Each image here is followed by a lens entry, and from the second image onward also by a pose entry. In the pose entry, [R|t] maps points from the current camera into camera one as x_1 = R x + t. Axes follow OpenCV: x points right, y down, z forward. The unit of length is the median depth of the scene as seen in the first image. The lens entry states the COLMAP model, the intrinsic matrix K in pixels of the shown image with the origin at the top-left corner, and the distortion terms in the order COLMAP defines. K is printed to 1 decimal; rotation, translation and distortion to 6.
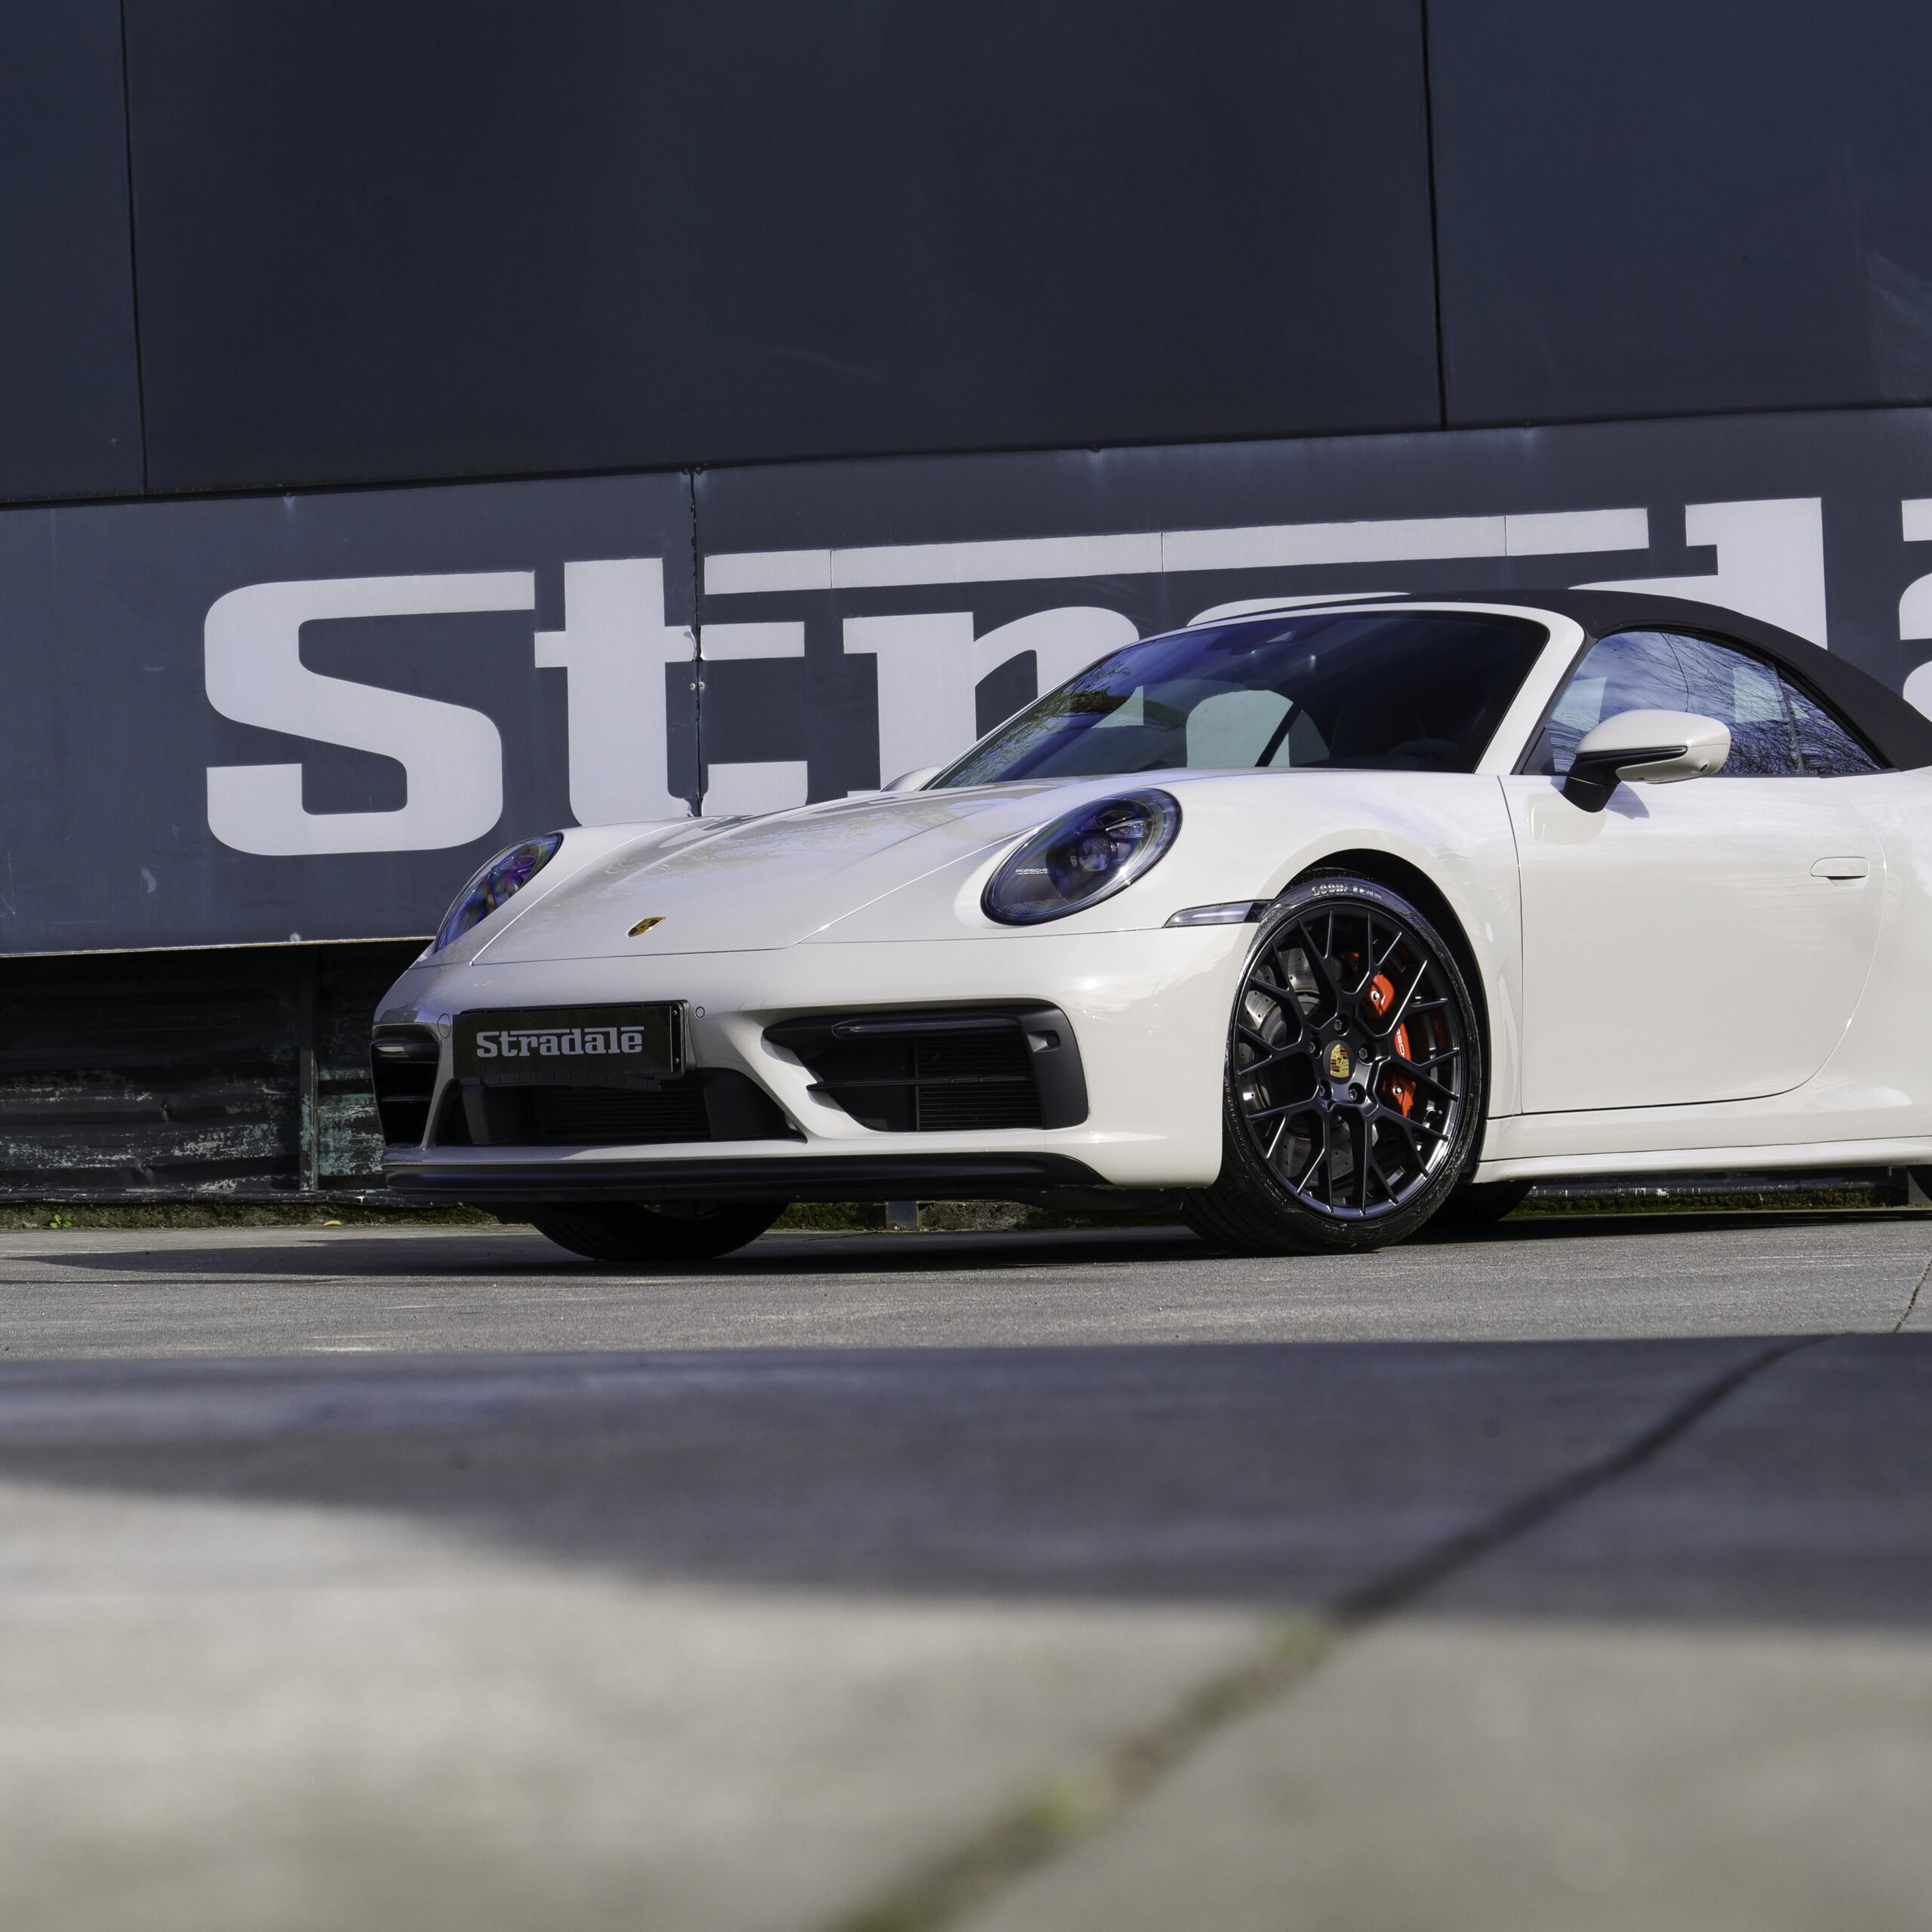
lens RADIAL K [[5824.7, 0, 881.5], [0, 5824.7, 966.0], [0, 0, 1]] dist [0.019160, -0.338518]
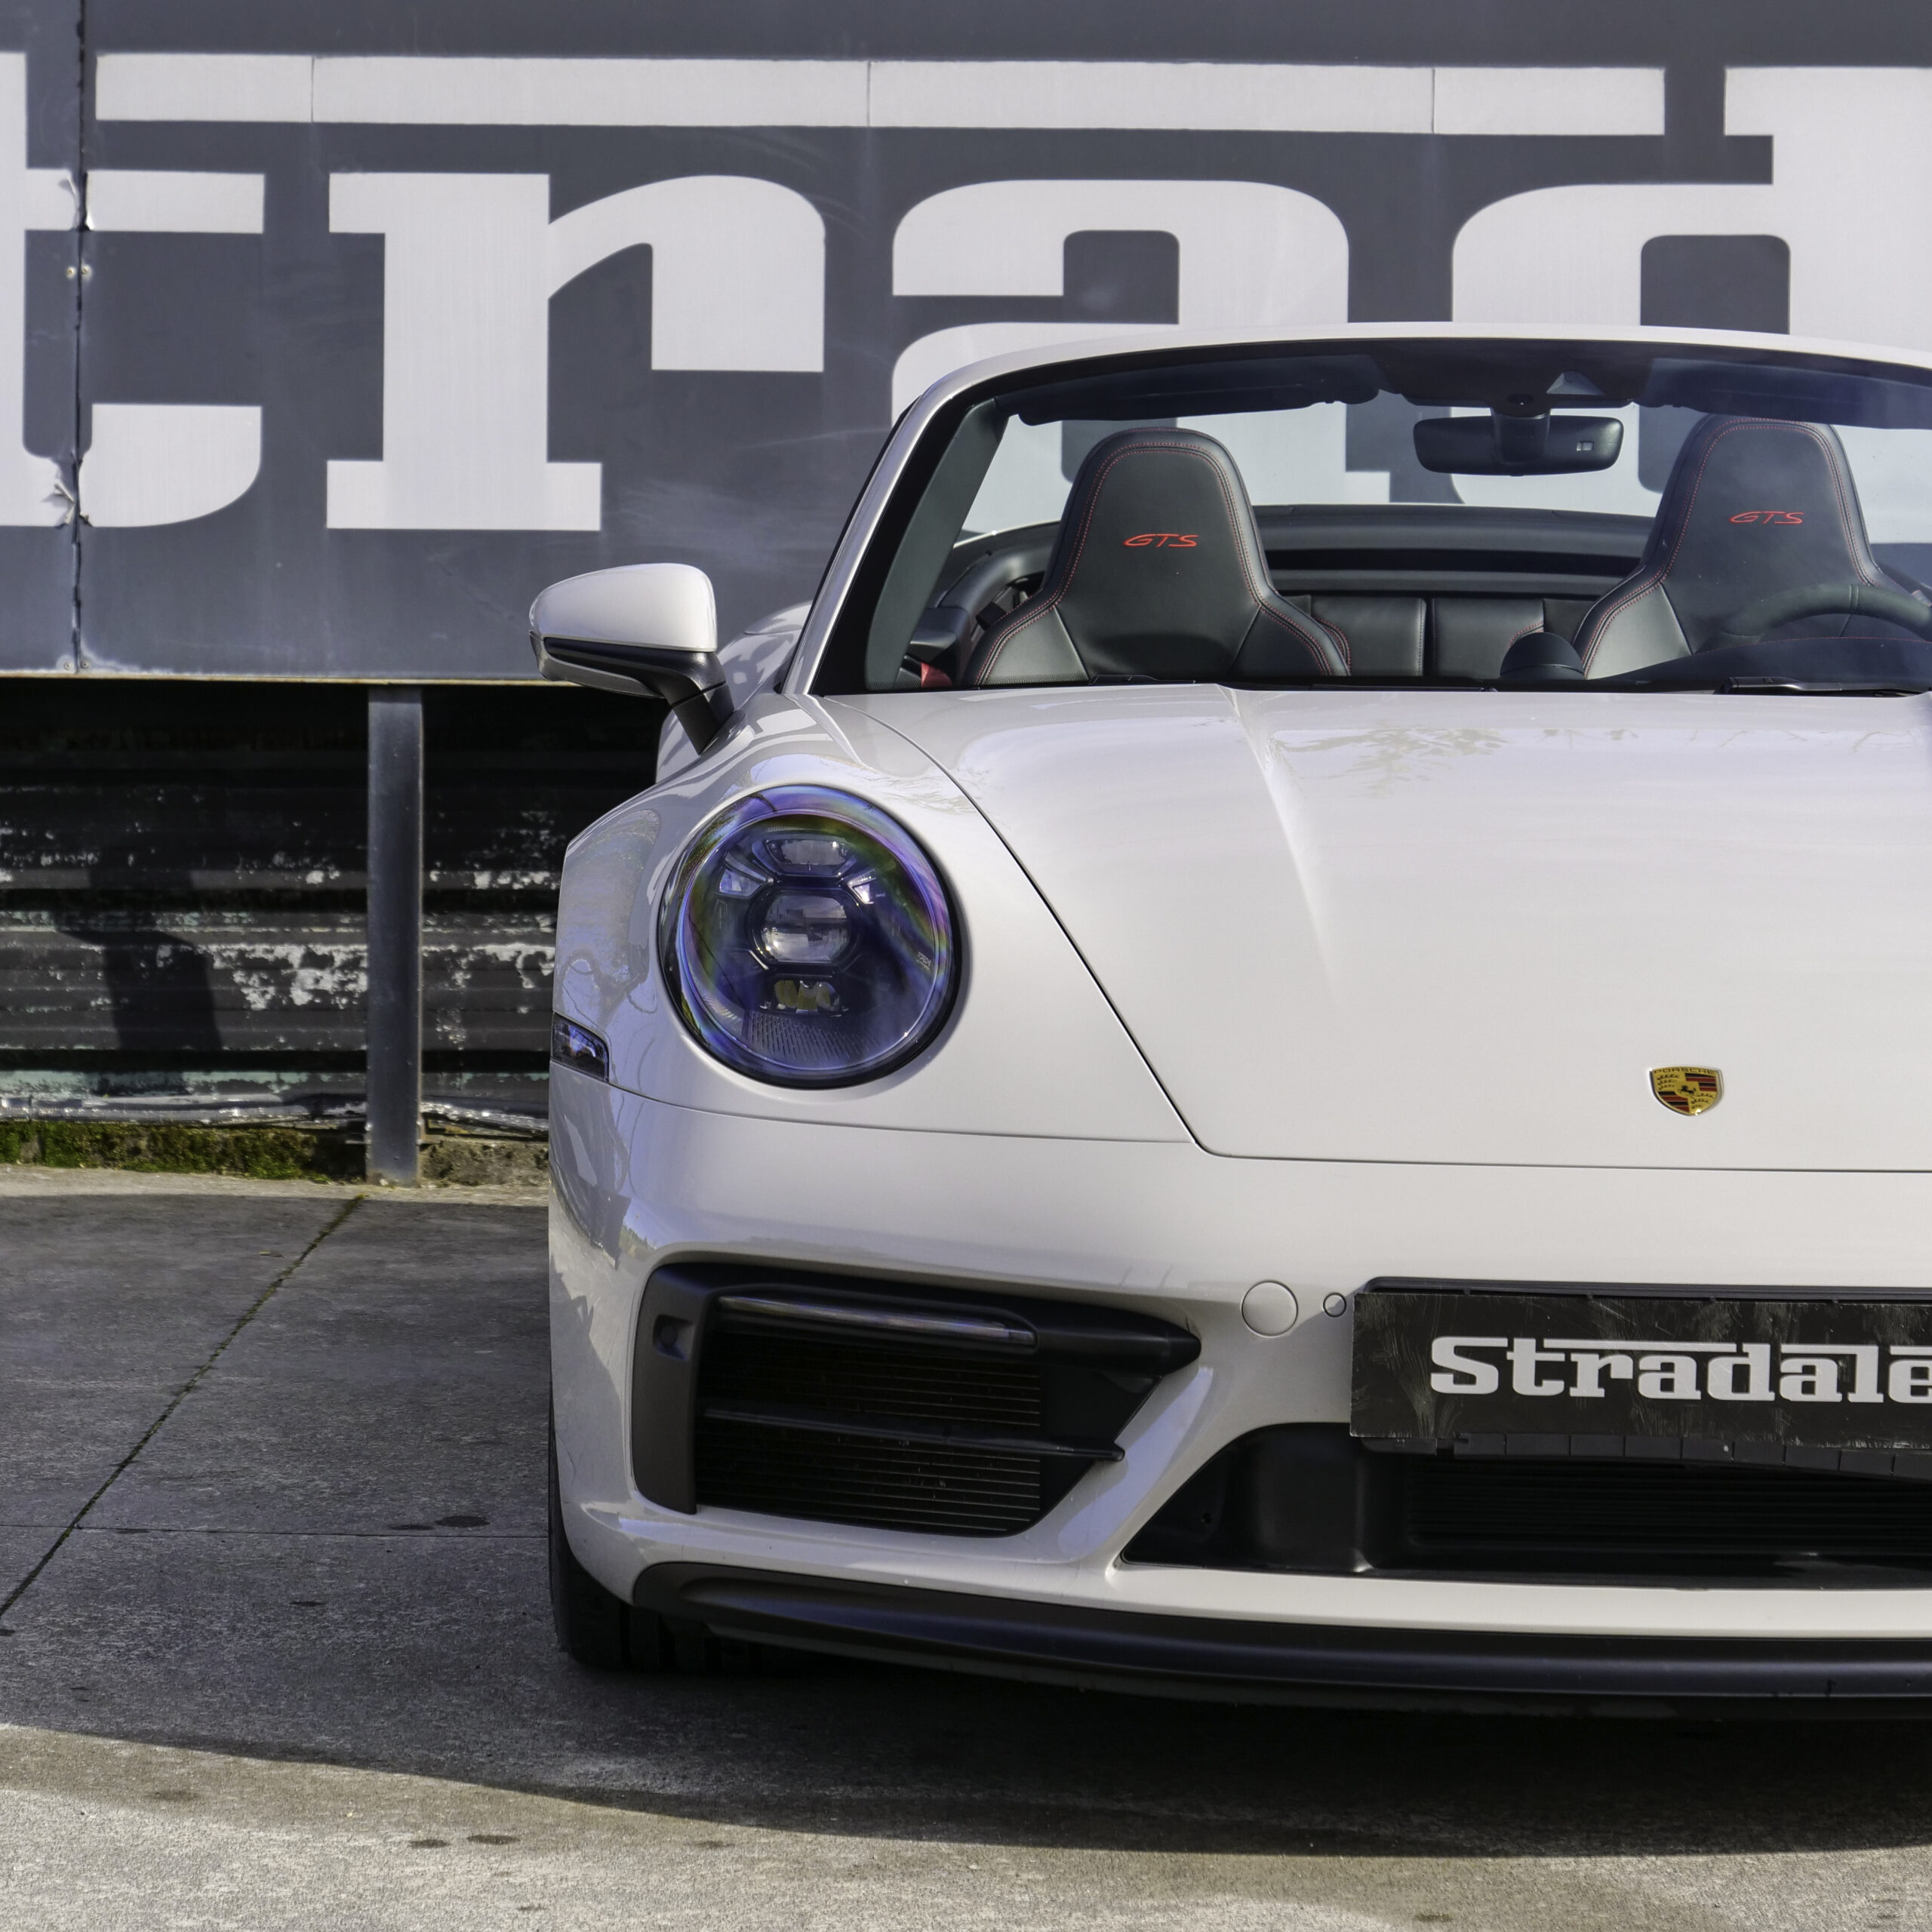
lens RADIAL K [[7196.8, 0, 851.3], [0, 7196.8, 927.9], [0, 0, 1]] dist [0.030238, -1.199166]
pose [[0.981497, 0.027718, 0.189460, -0.095167], [-0.045110, 0.995089, 0.088110, -0.051349], [-0.186087, -0.095026, 0.977927, 0.261294]]
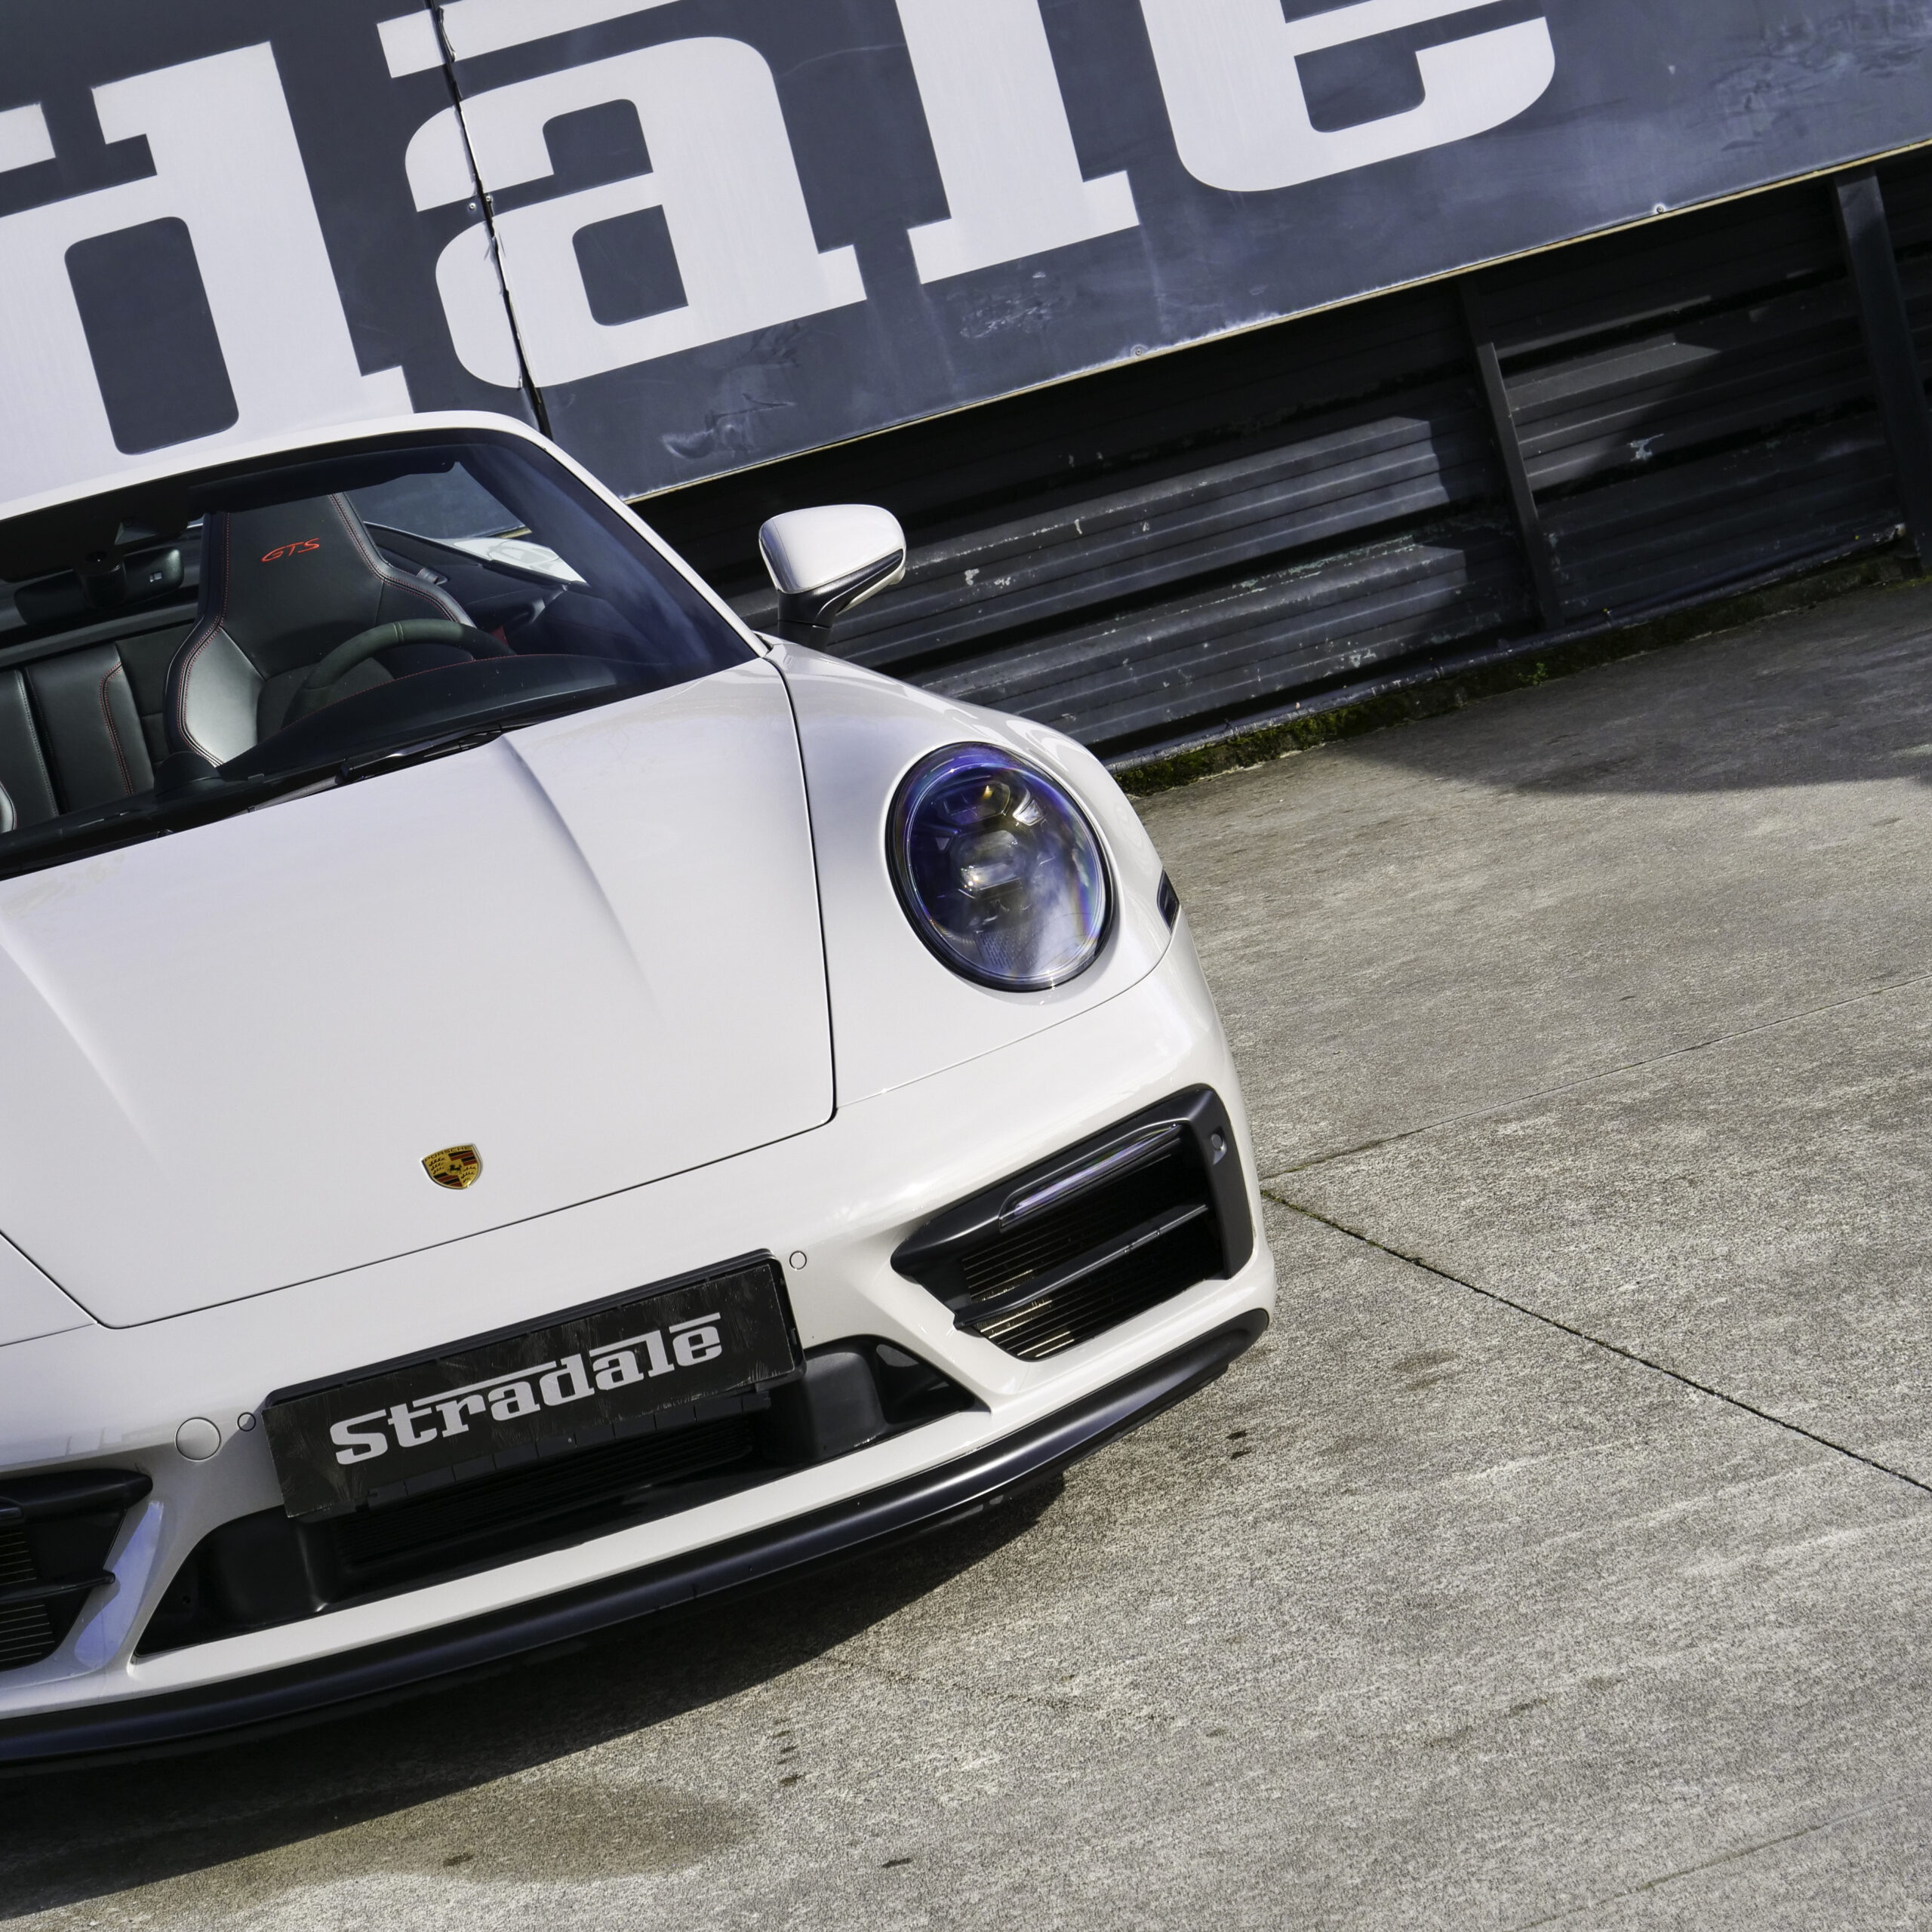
lens RADIAL K [[6787.7, 0, 841.8], [0, 6787.7, 903.1], [0, 0, 1]] dist [-0.003209, -0.100553]
pose [[0.884010, -0.255921, 0.391192, -0.133221], [0.205349, 0.964362, 0.166848, -0.102662], [-0.419951, -0.067164, 0.905058, 0.196331]]
